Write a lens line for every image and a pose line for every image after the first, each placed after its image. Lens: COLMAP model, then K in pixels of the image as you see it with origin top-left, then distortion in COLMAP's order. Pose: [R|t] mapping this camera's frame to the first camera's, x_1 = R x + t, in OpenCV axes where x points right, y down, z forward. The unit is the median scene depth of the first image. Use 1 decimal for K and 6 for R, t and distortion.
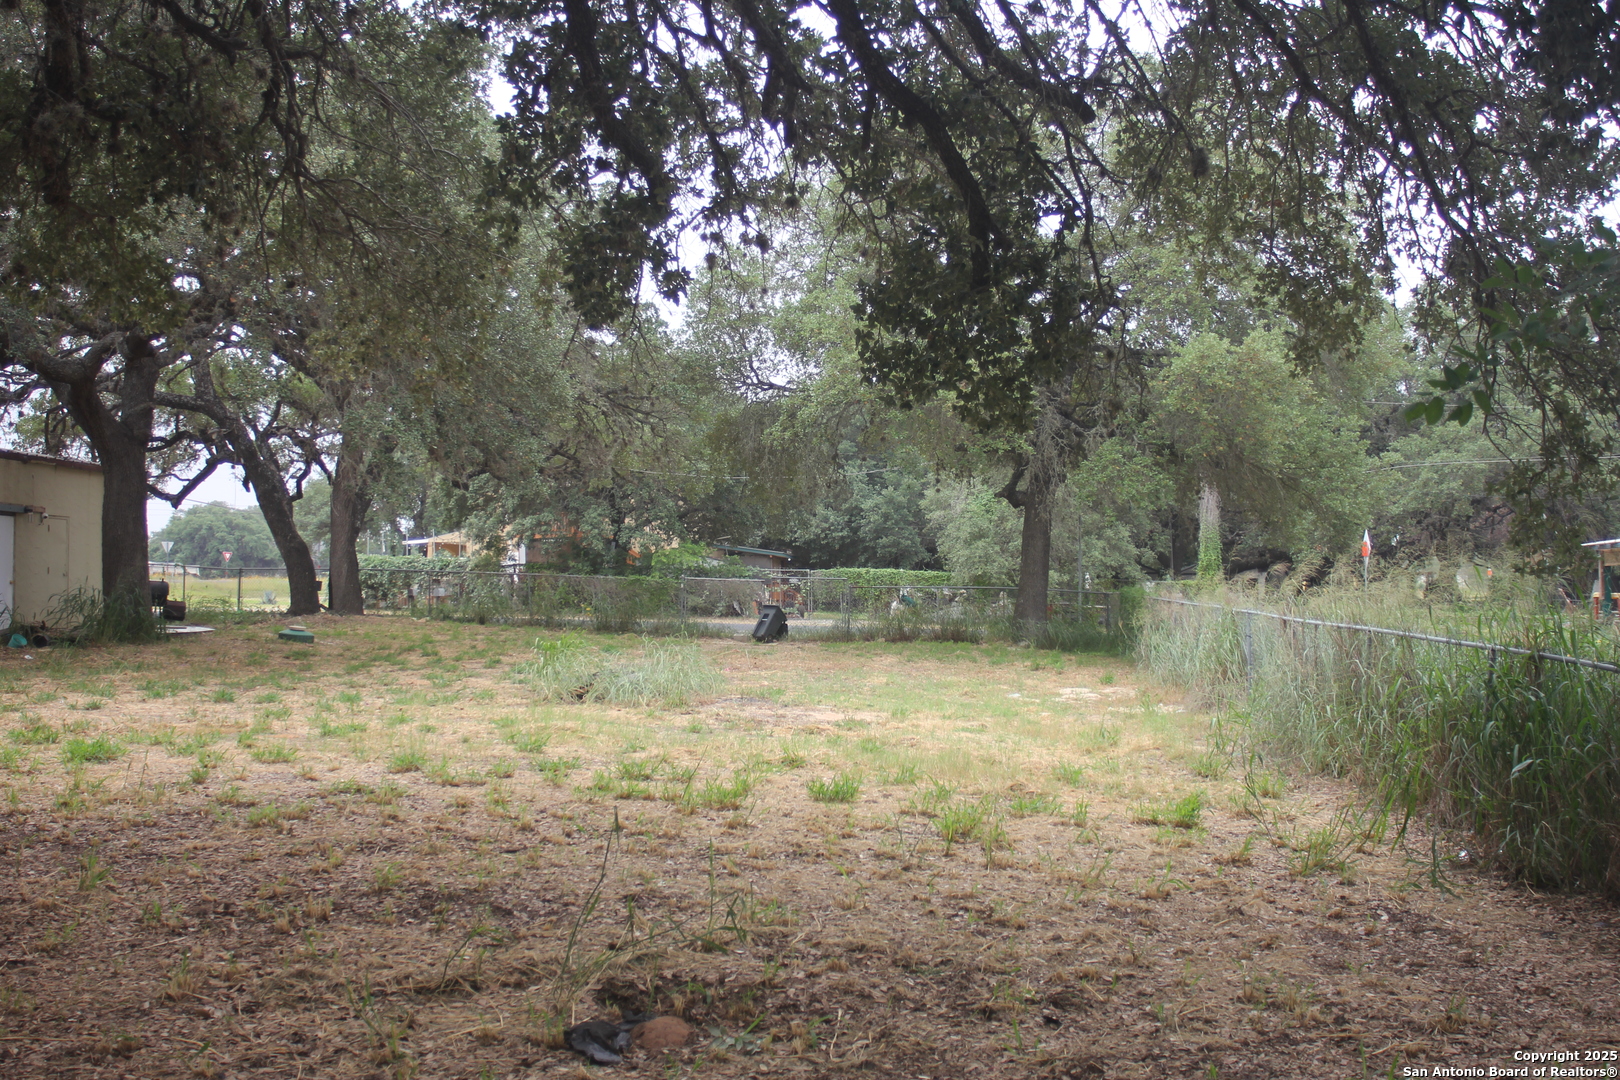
lens RADIAL K [[1709.7, 0, 814.3], [0, 1709.7, 530.5], [0, 0, 1]] dist [-0.099343, 0.067769]
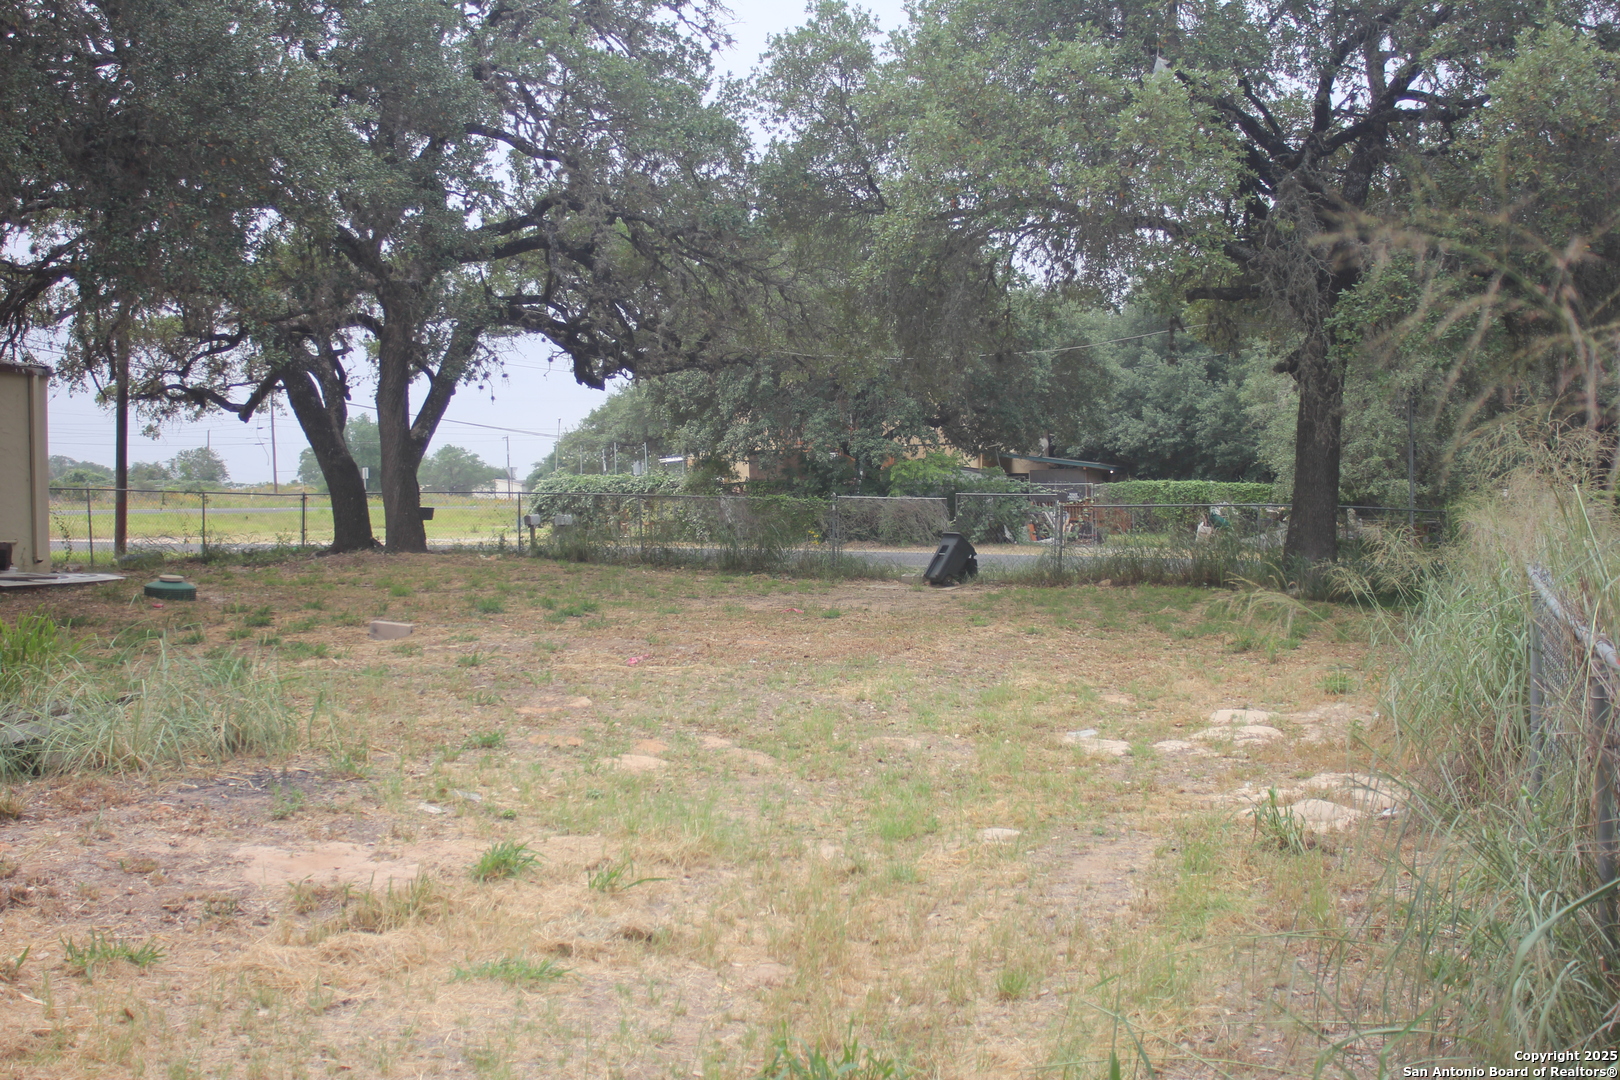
lens RADIAL K [[1709.7, 0, 814.3], [0, 1709.7, 530.5], [0, 0, 1]] dist [-0.099343, 0.067769]
pose [[0.969292, -0.008825, -0.245754, 0.091175], [0.020558, 0.998766, 0.045217, 0.008986], [0.245052, -0.048881, 0.968277, 0.289811]]
